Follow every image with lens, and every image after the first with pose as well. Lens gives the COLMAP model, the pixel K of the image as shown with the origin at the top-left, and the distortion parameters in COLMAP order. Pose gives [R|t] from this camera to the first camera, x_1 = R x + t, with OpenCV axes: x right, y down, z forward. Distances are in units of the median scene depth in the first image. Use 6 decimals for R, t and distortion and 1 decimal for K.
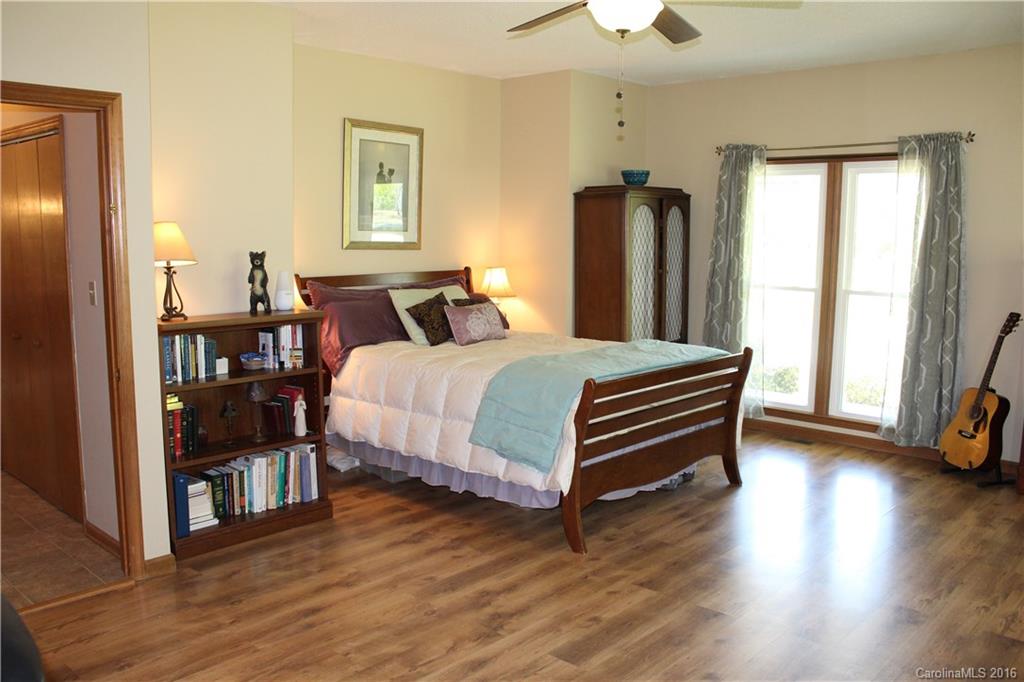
lens RADIAL K [[858.8, 0, 504.2], [0, 858.8, 349.2], [0, 0, 1]] dist [-0.121564, 0.065474]
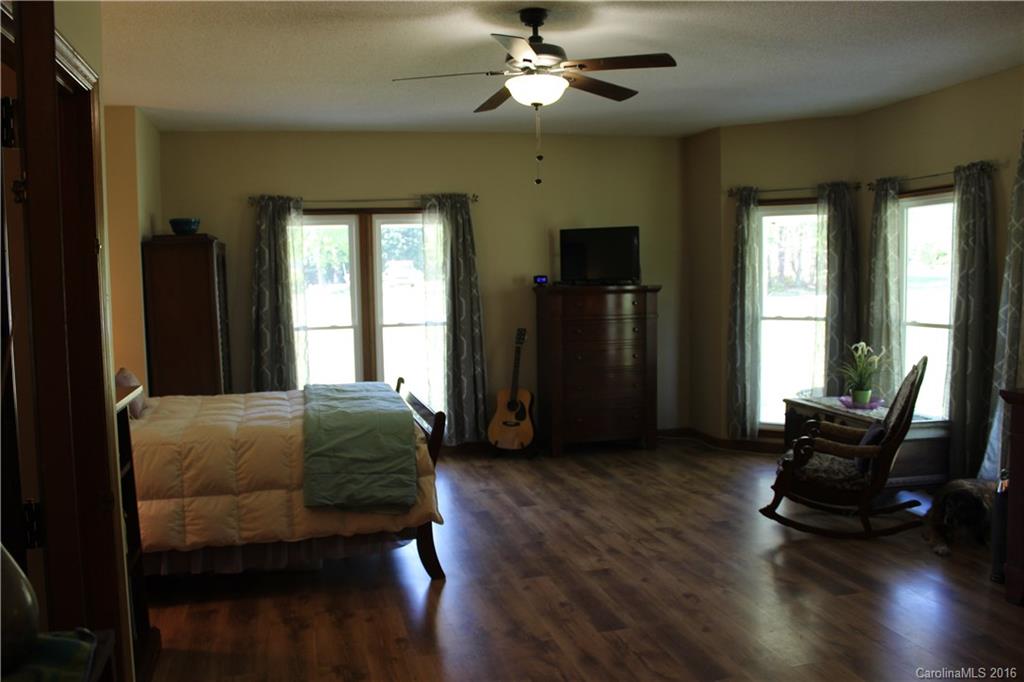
lens RADIAL K [[858.8, 0, 503.2], [0, 858.8, 338.1], [0, 0, 1]] dist [-0.121564, 0.065474]
pose [[0.551478, -0.082950, 0.830055, -0.548010], [0.145083, 0.989416, 0.002484, -0.034564], [-0.821476, 0.119057, 0.557676, 0.240635]]
